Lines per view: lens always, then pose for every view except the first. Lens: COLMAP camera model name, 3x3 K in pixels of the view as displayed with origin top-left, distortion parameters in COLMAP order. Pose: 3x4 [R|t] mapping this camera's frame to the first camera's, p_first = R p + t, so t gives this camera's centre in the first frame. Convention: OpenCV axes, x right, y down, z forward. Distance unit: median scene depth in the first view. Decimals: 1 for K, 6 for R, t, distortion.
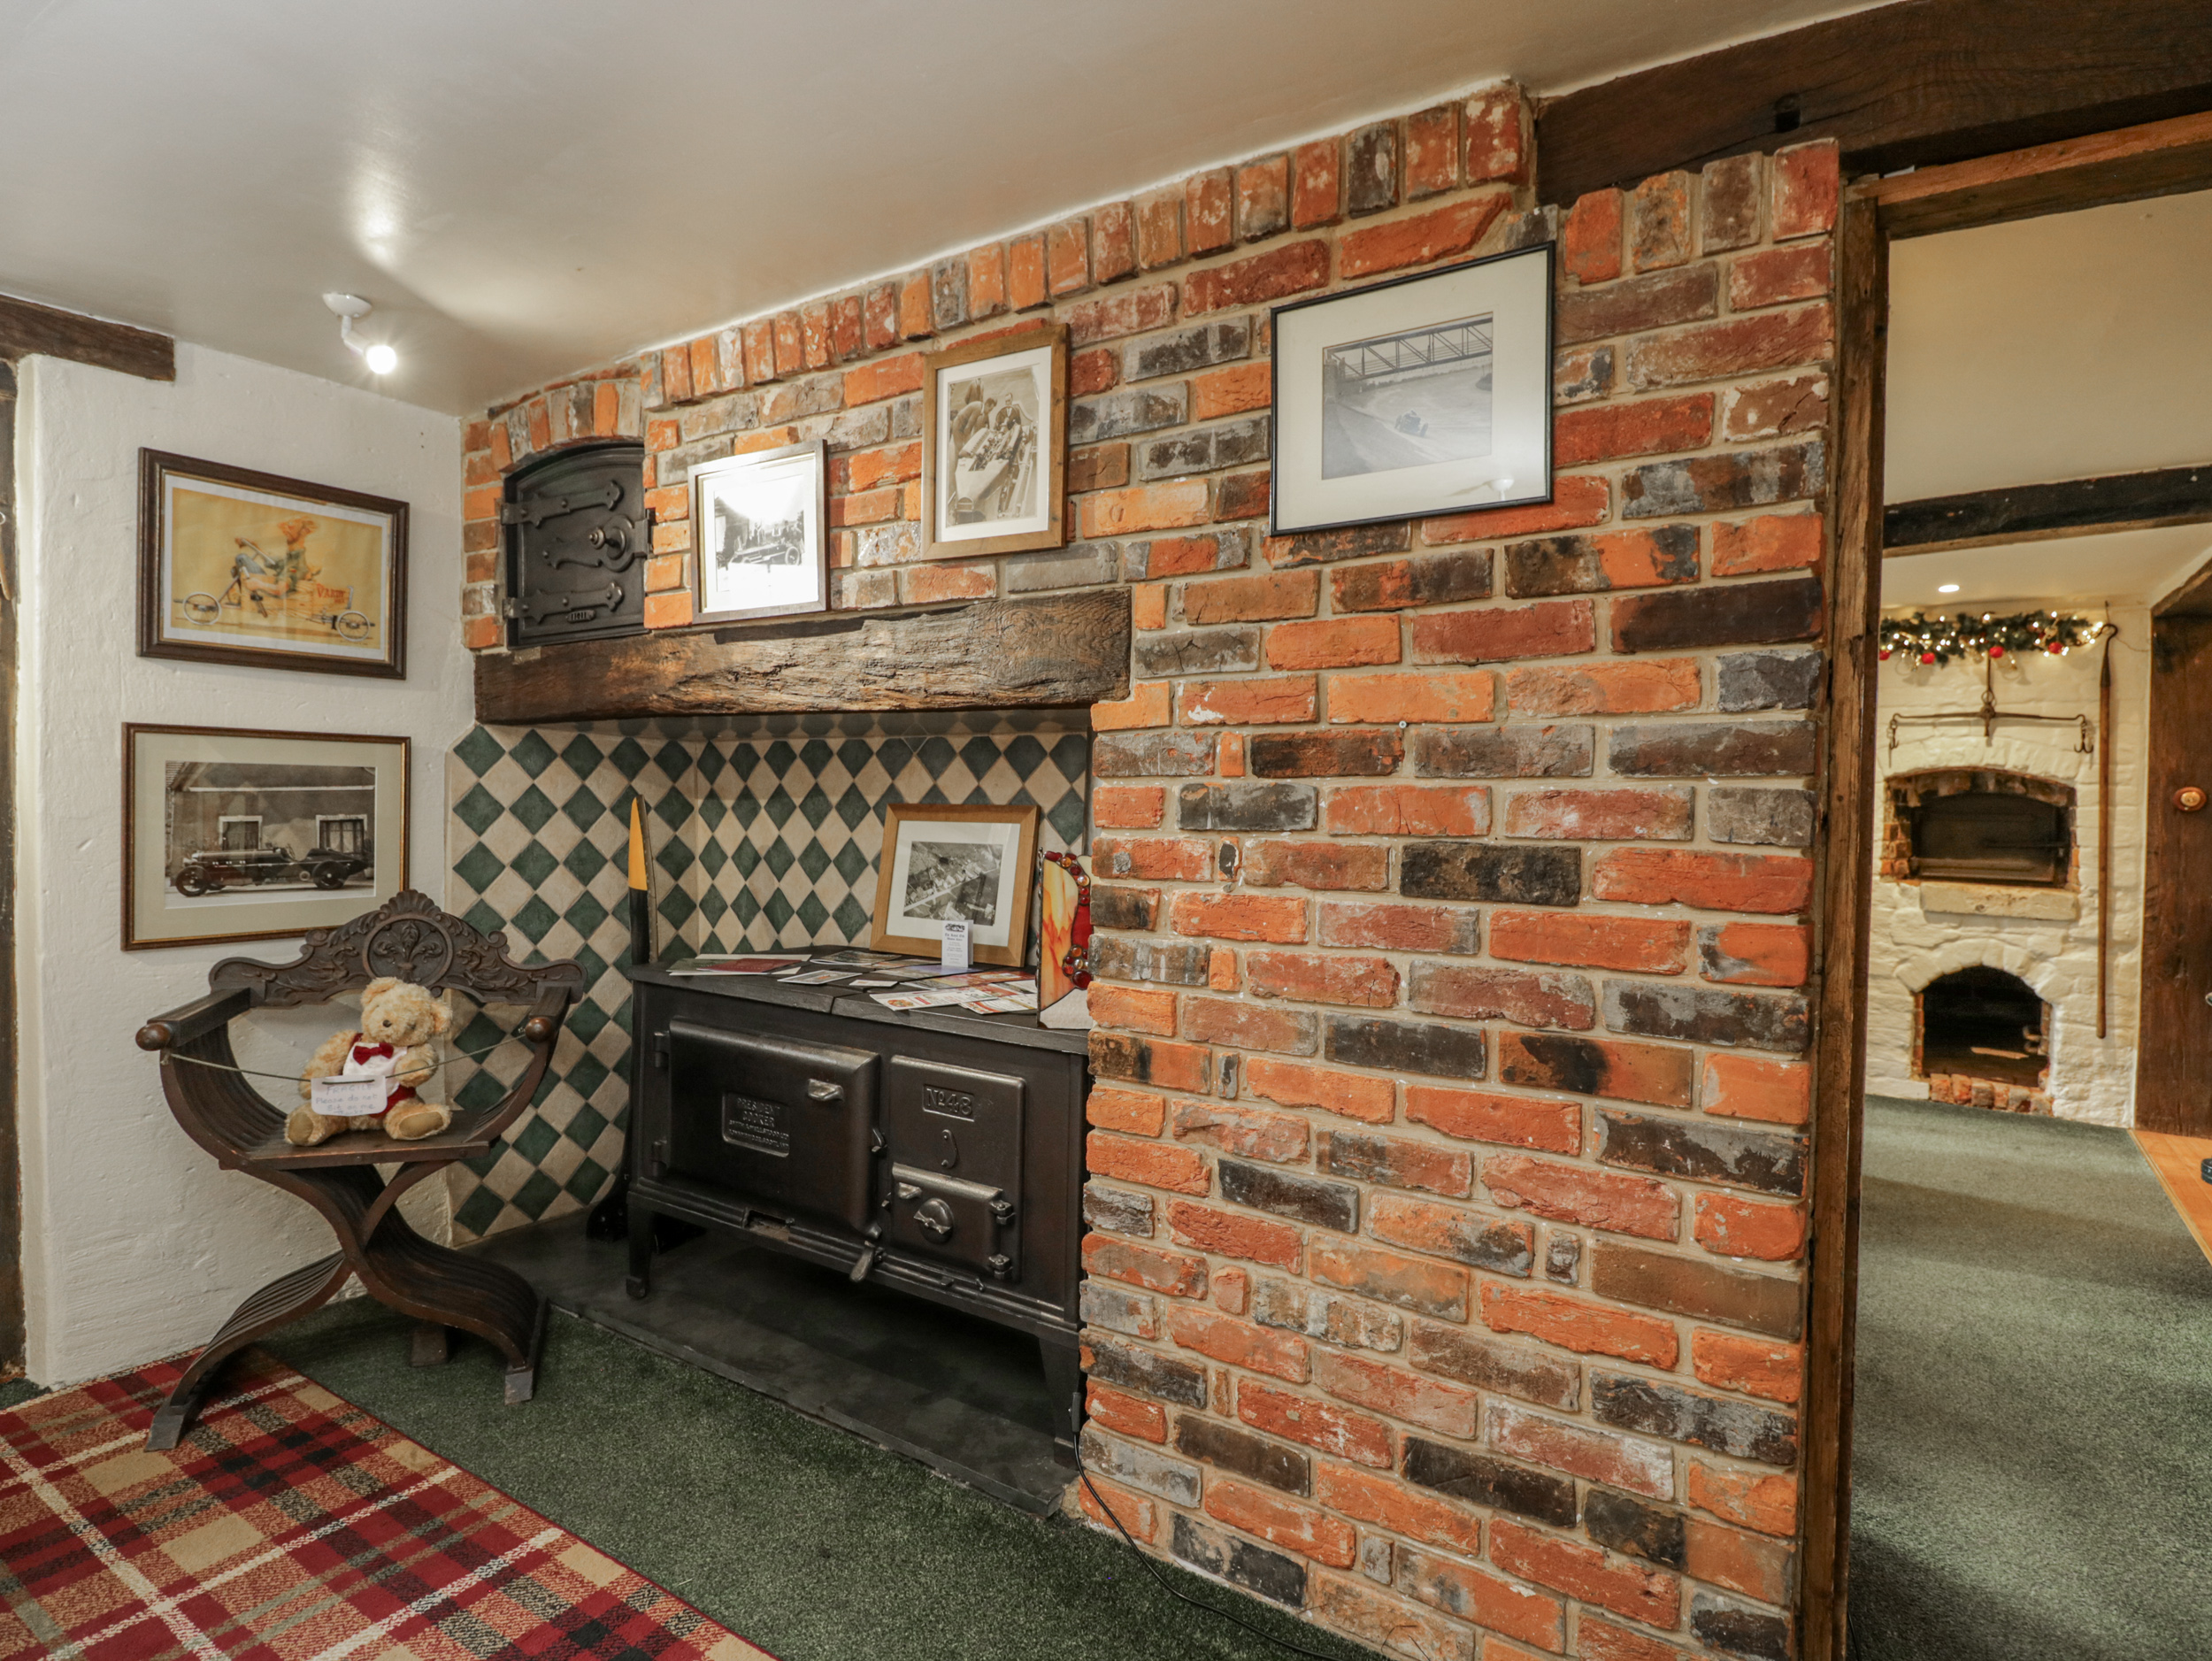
lens RADIAL K [[1164.7, 0, 1104.3], [0, 1164.7, 827.2], [0, 0, 1]] dist [-0.000135, -0.012360]
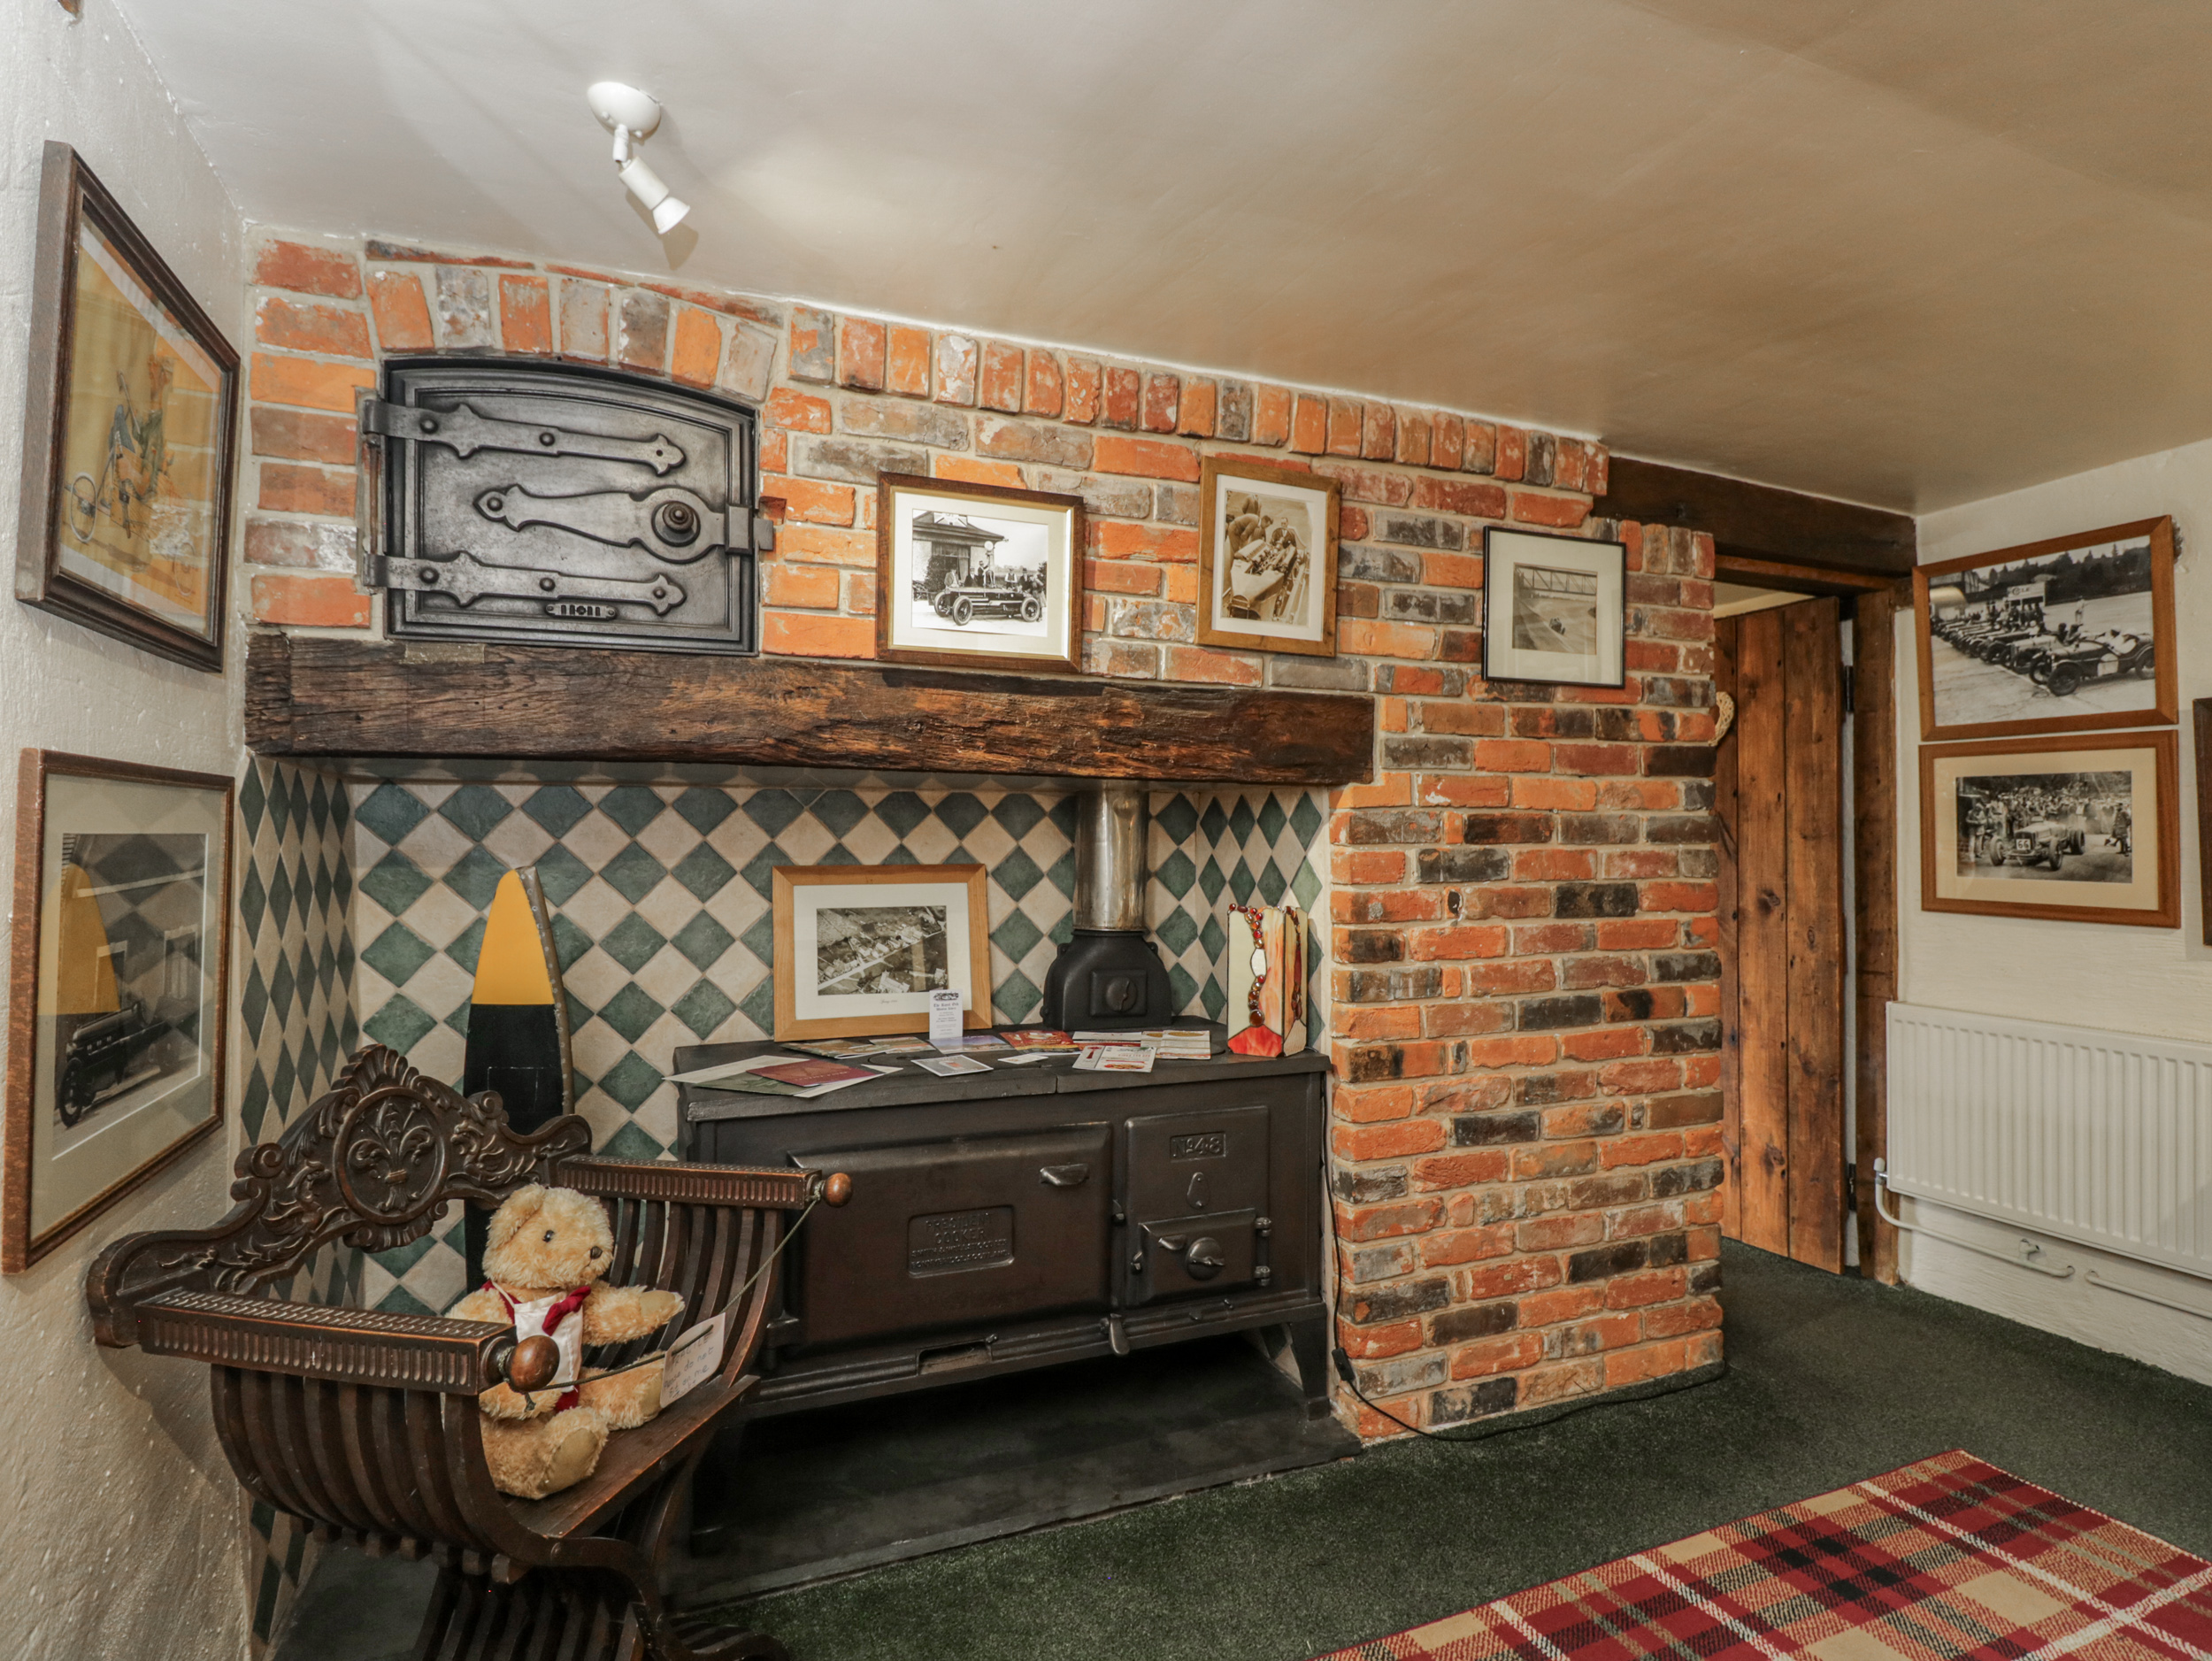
lens RADIAL K [[1164.7, 0, 1102.0], [0, 1164.7, 824.2], [0, 0, 1]] dist [-0.000135, -0.012360]
pose [[0.566821, -0.006117, 0.823818, -1.241432], [0.024191, 0.999665, -0.009221, -0.061742], [-0.823485, 0.025156, 0.566779, 0.532246]]
